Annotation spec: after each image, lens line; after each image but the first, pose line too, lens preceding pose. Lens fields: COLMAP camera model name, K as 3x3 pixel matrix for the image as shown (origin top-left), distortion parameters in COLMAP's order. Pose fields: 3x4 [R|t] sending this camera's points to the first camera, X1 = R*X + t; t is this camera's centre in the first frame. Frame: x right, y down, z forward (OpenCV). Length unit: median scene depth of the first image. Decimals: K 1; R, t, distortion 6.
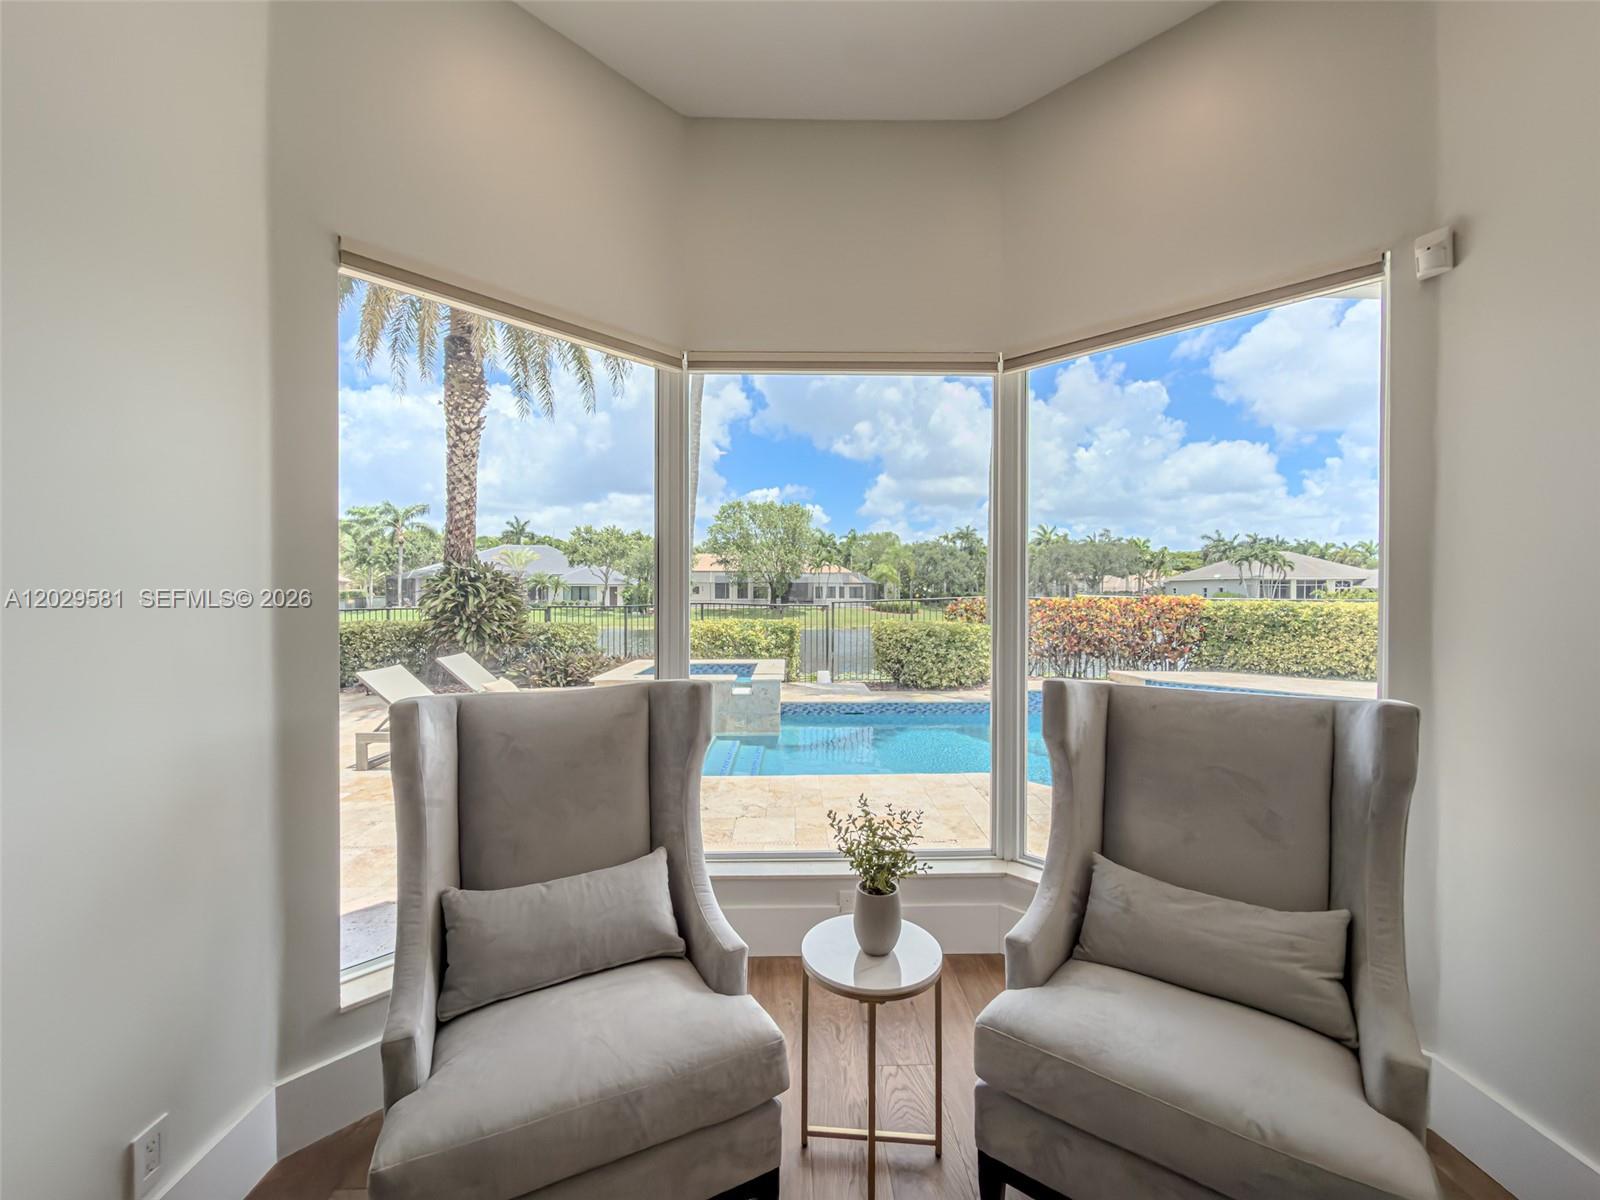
lens RADIAL K [[642.4, 0, 801.1], [0, 642.4, 601.7], [0, 0, 1]] dist [-0.002292, -0.000080]
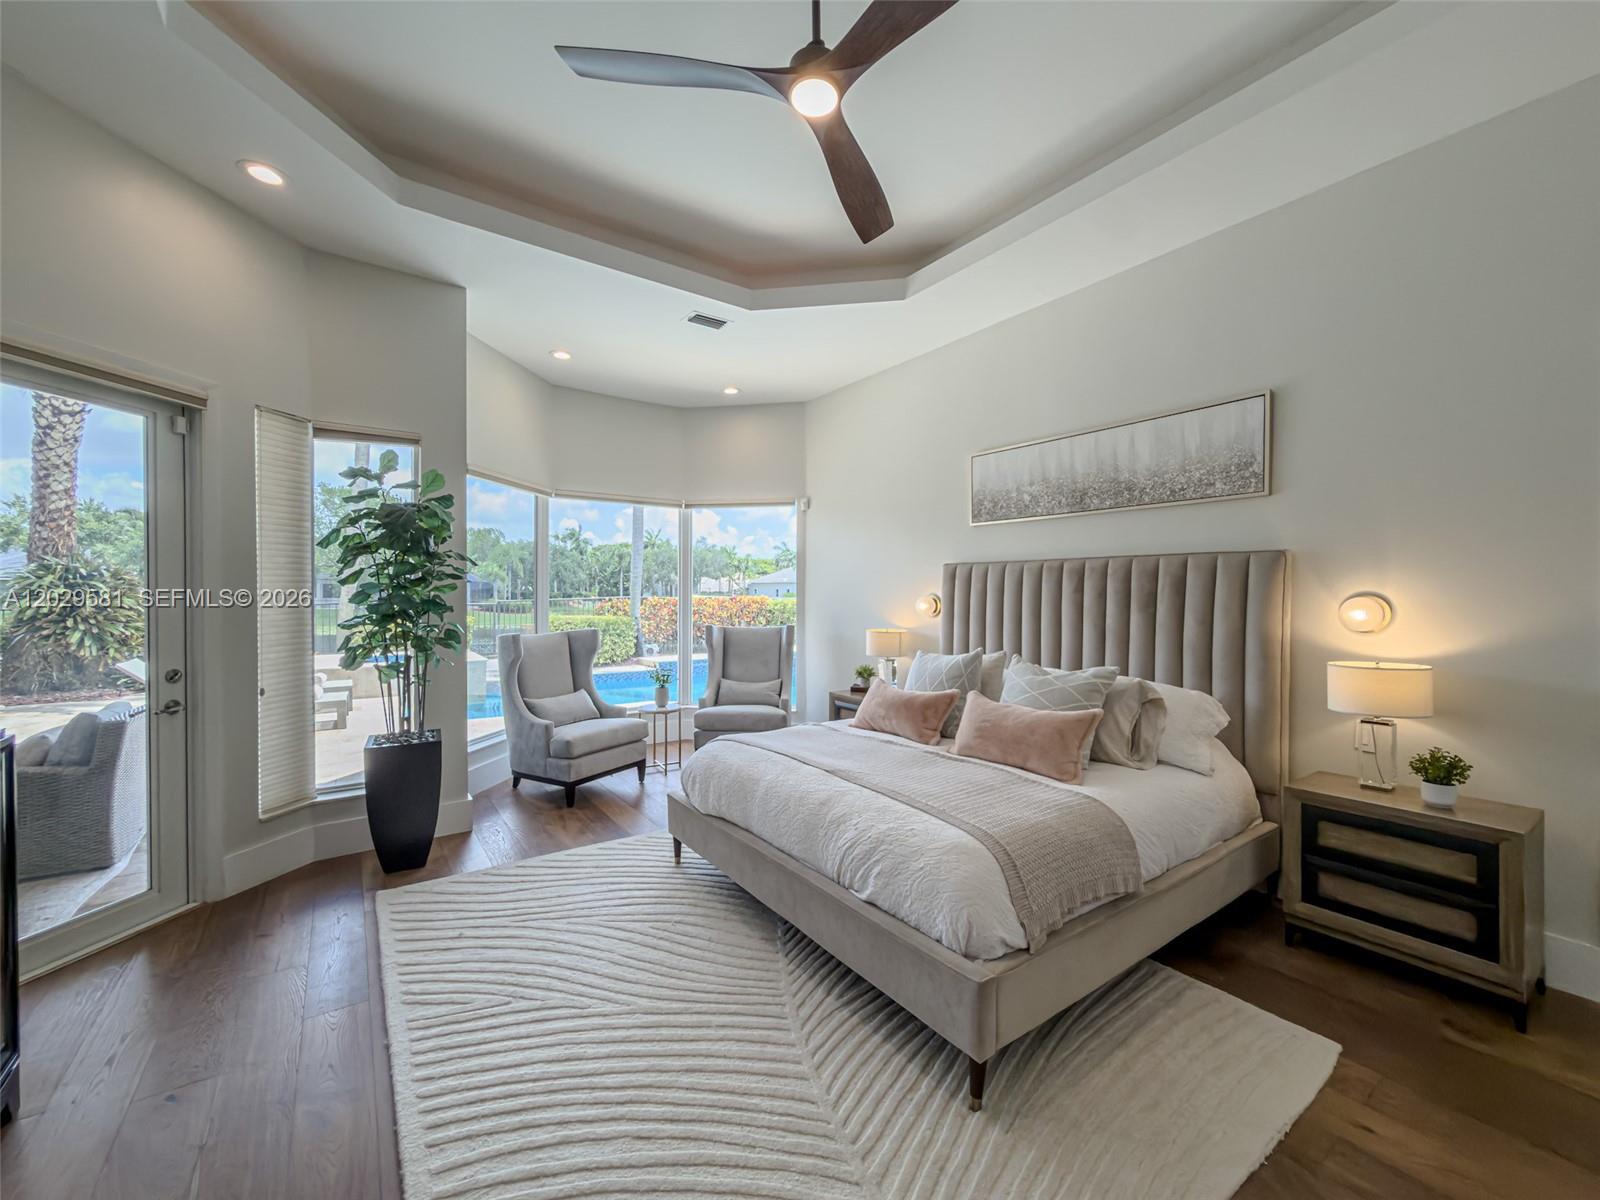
lens RADIAL K [[642.4, 0, 801.1], [0, 642.4, 601.7], [0, 0, 1]] dist [-0.002292, -0.000080]
pose [[0.827308, -0.003265, 0.561738, -0.174206], [0.002645, 0.999995, 0.001916, 0.000730], [-0.561742, -0.000100, 0.827313, -0.323906]]
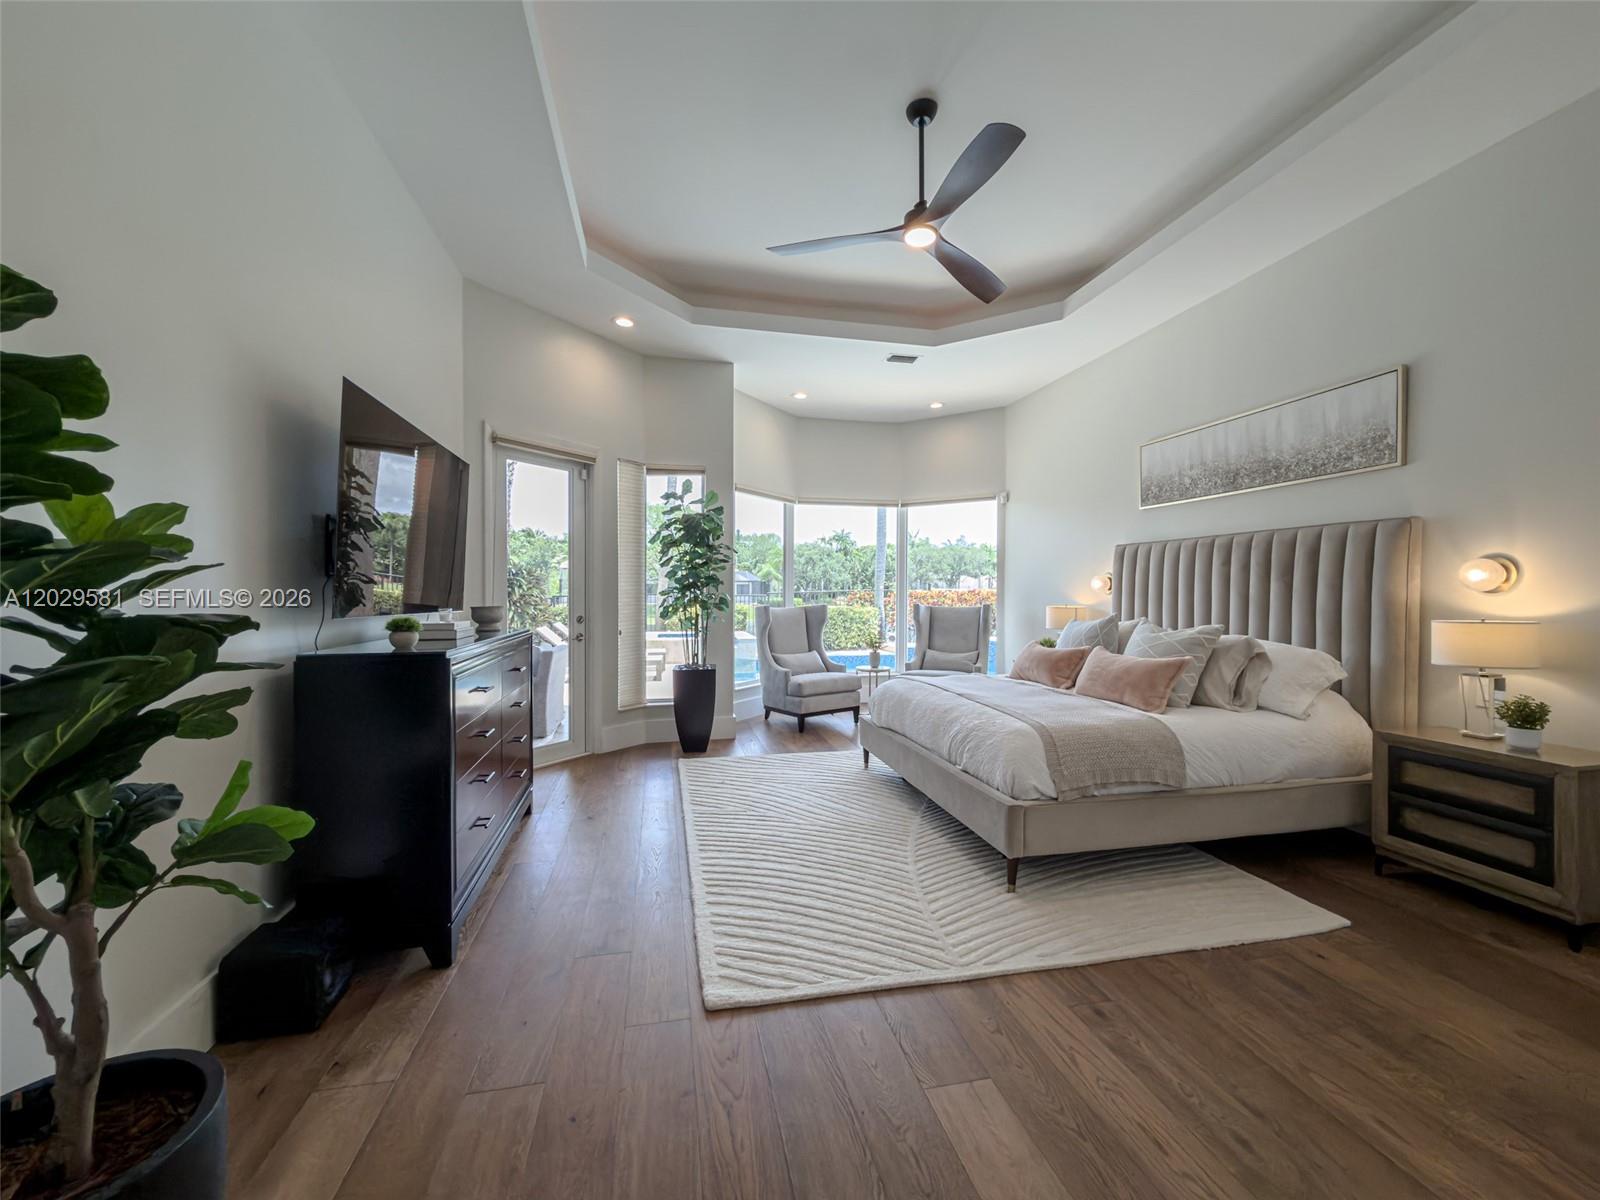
lens RADIAL K [[642.4, 0, 801.1], [0, 642.4, 601.7], [0, 0, 1]] dist [-0.002292, -0.000080]
pose [[0.981046, 0.000673, 0.193774, -0.173872], [-0.001160, 0.999996, 0.002402, 0.018120], [-0.193772, -0.002582, 0.981043, -0.447256]]
